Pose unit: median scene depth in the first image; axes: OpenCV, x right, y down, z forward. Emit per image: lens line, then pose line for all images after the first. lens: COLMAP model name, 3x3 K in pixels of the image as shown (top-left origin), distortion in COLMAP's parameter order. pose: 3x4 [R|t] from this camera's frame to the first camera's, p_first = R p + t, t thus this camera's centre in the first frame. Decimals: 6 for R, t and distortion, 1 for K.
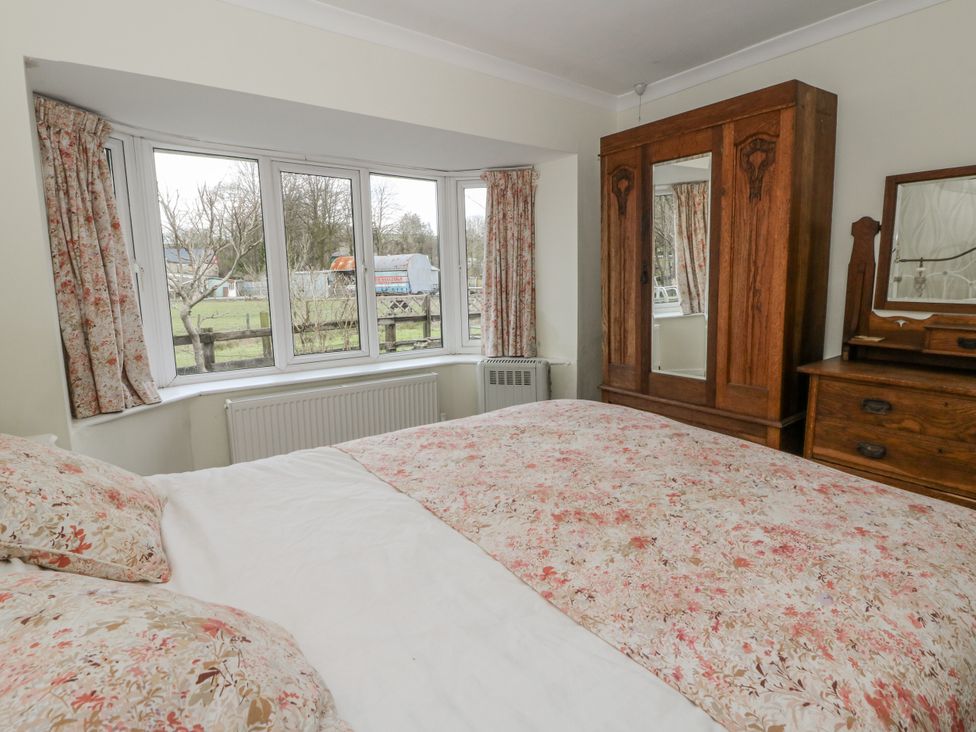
lens RADIAL K [[508.1, 0, 504.8], [0, 508.1, 352.2], [0, 0, 1]] dist [-0.000189, -0.013384]
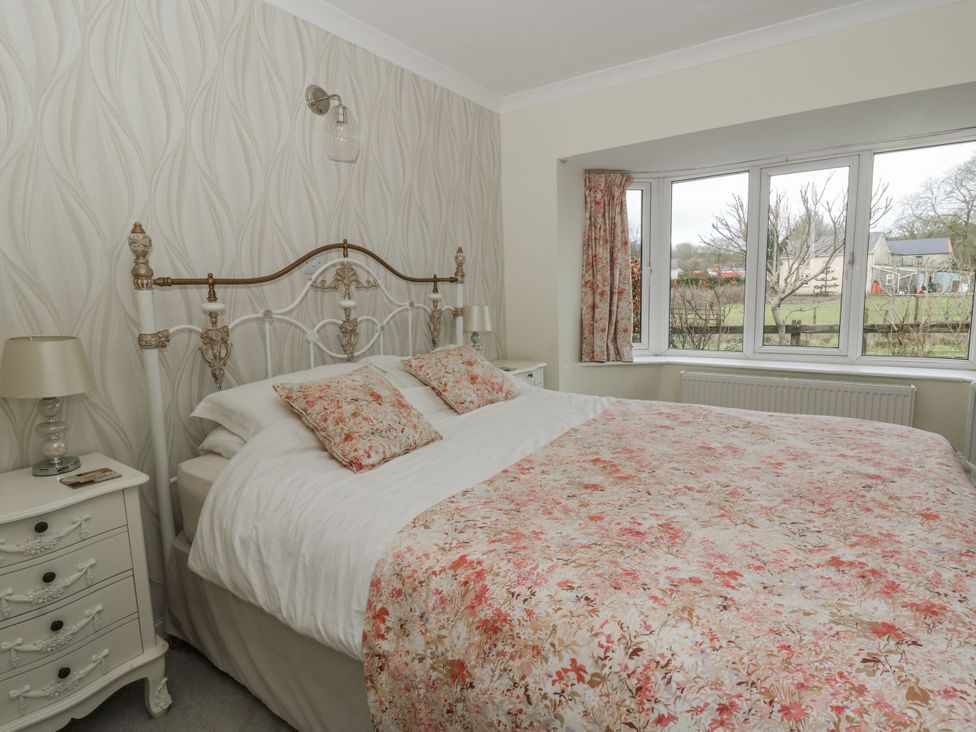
lens RADIAL K [[510.6, 0, 504.5], [0, 510.6, 355.7], [0, 0, 1]] dist [0.004732, -0.014816]
pose [[0.330815, 0.125134, -0.935362, 1.240207], [-0.109499, 0.989565, 0.093658, -0.037698], [0.937321, 0.071438, 0.341065, 0.318317]]
